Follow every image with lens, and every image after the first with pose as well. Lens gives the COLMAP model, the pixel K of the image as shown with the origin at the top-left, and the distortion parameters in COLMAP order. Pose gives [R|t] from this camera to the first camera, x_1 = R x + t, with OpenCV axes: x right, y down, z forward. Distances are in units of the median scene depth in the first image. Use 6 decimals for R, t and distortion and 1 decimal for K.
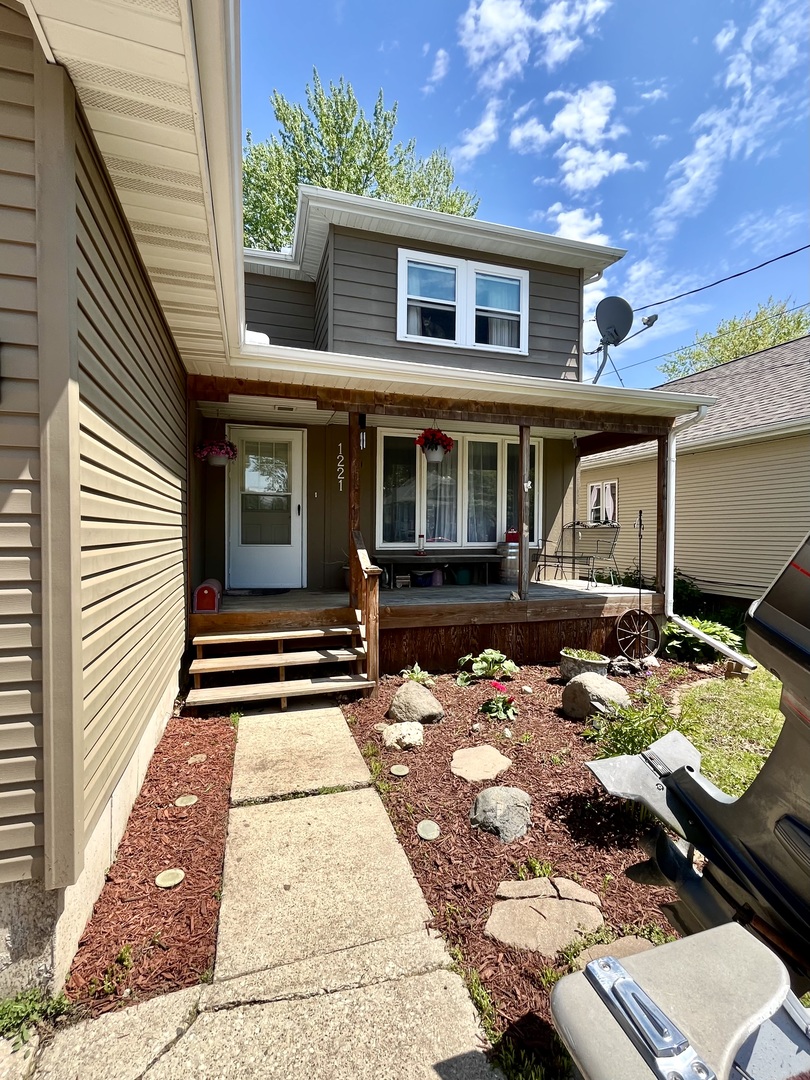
lens RADIAL K [[495.6, 0, 405.0], [0, 495.6, 540.0], [0, 0, 1]] dist [0.001108, 0.000045]
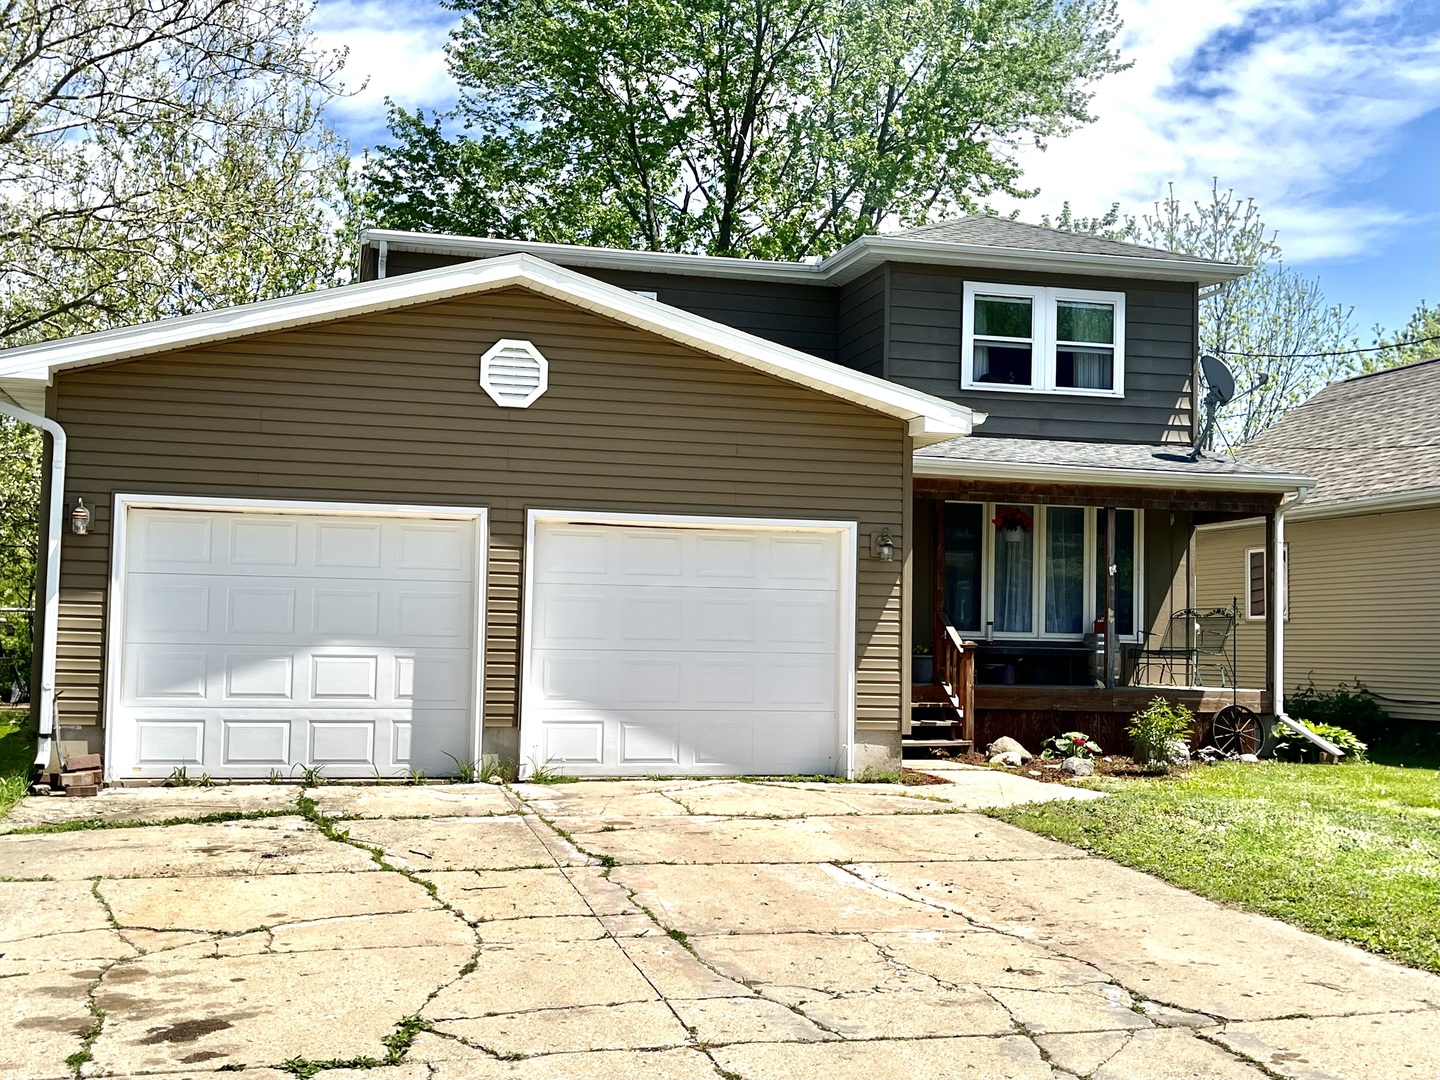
lens RADIAL K [[1744.9, 0, 720.0], [0, 1744.9, 540.0], [0, 0, 1]] dist [0.201520, -0.732237]
pose [[0.999164, 0.013046, -0.038746, -0.303880], [-0.016142, 0.996608, -0.080692, 0.096778], [0.037562, 0.081250, 0.995986, -1.936172]]
